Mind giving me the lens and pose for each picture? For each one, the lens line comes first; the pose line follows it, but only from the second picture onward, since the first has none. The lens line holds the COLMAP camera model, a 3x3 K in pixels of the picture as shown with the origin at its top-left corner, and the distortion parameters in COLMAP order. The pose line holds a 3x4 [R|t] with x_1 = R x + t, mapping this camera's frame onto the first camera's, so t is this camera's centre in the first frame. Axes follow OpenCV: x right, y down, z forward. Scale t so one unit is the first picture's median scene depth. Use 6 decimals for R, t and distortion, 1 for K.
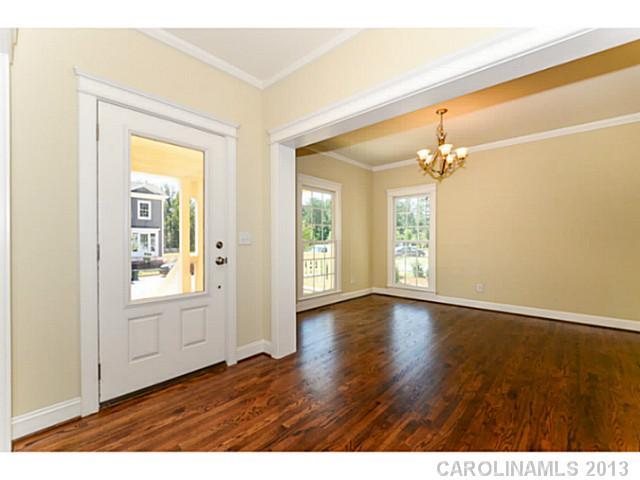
lens RADIAL K [[285.9, 0, 323.6], [0, 285.9, 238.4], [0, 0, 1]] dist [0.003833, -0.001348]
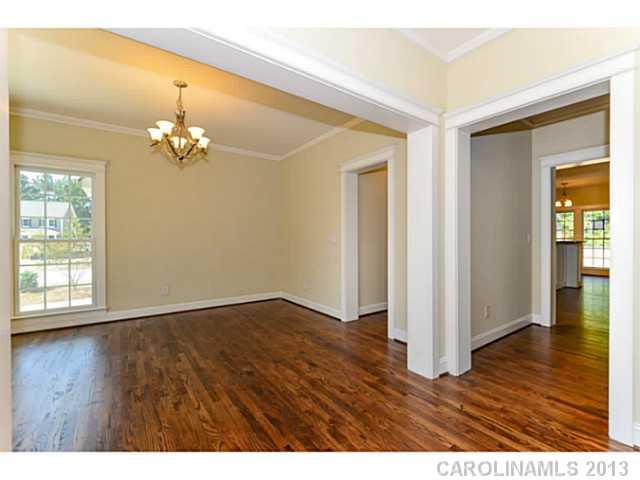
lens RADIAL K [[285.9, 0, 319.2], [0, 285.9, 242.0], [0, 0, 1]] dist [0.003833, -0.001348]
pose [[0.216239, -0.018227, 0.976170, -0.512306], [0.000670, 0.999828, 0.018520, -0.003537], [-0.976340, -0.003351, 0.216214, 0.696286]]
